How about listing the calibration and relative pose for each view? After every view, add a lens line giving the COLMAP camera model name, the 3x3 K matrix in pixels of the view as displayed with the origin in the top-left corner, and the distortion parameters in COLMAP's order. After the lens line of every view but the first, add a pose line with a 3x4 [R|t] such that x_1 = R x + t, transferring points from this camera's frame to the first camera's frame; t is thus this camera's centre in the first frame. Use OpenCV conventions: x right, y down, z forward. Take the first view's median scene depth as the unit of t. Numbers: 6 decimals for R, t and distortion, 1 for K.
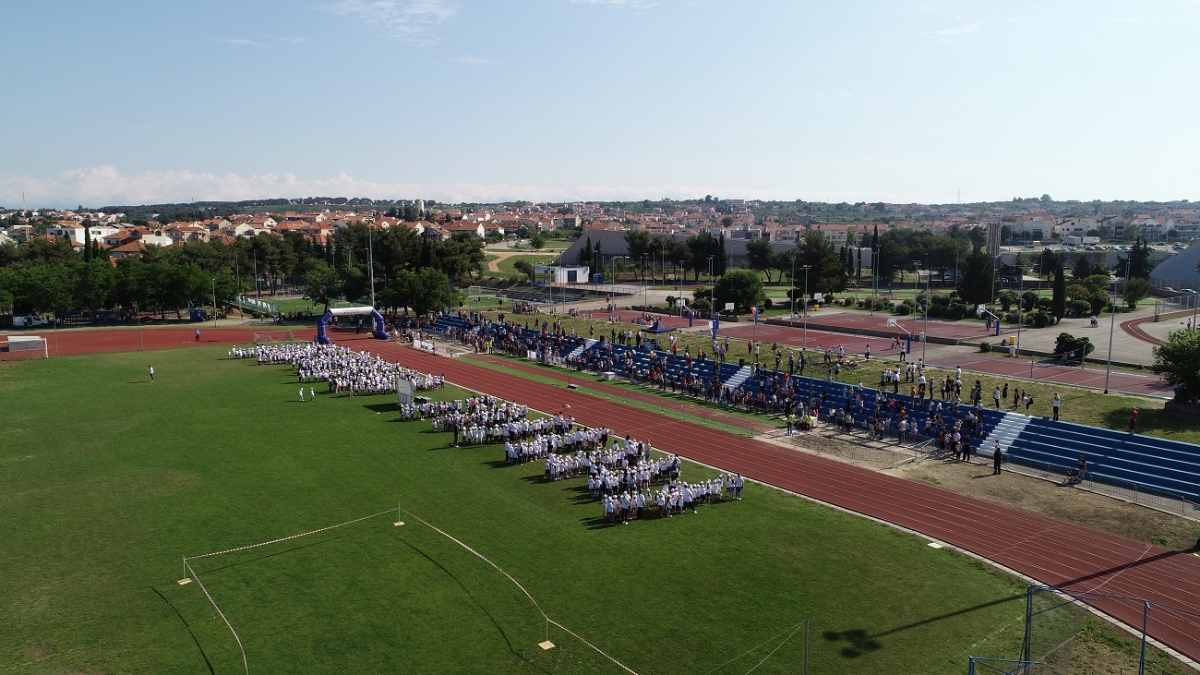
lens RADIAL K [[805.0, 0, 600.7], [0, 805.0, 337.3], [0, 0, 1]] dist [-0.004751, 0.002185]
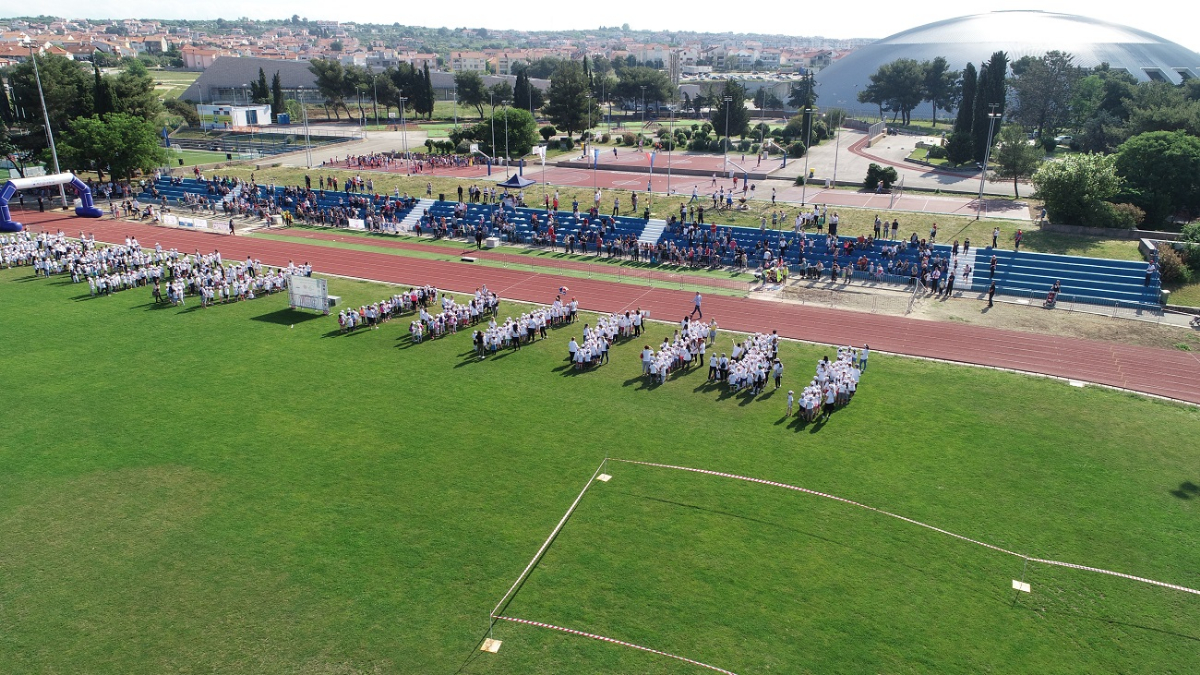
lens RADIAL K [[805.0, 0, 600.1], [0, 805.0, 338.0], [0, 0, 1]] dist [-0.004751, 0.002185]
pose [[0.881195, -0.149519, 0.448486, -0.251493], [0.055285, 0.974751, 0.216344, -0.027881], [-0.469509, -0.165846, 0.867212, 0.155924]]
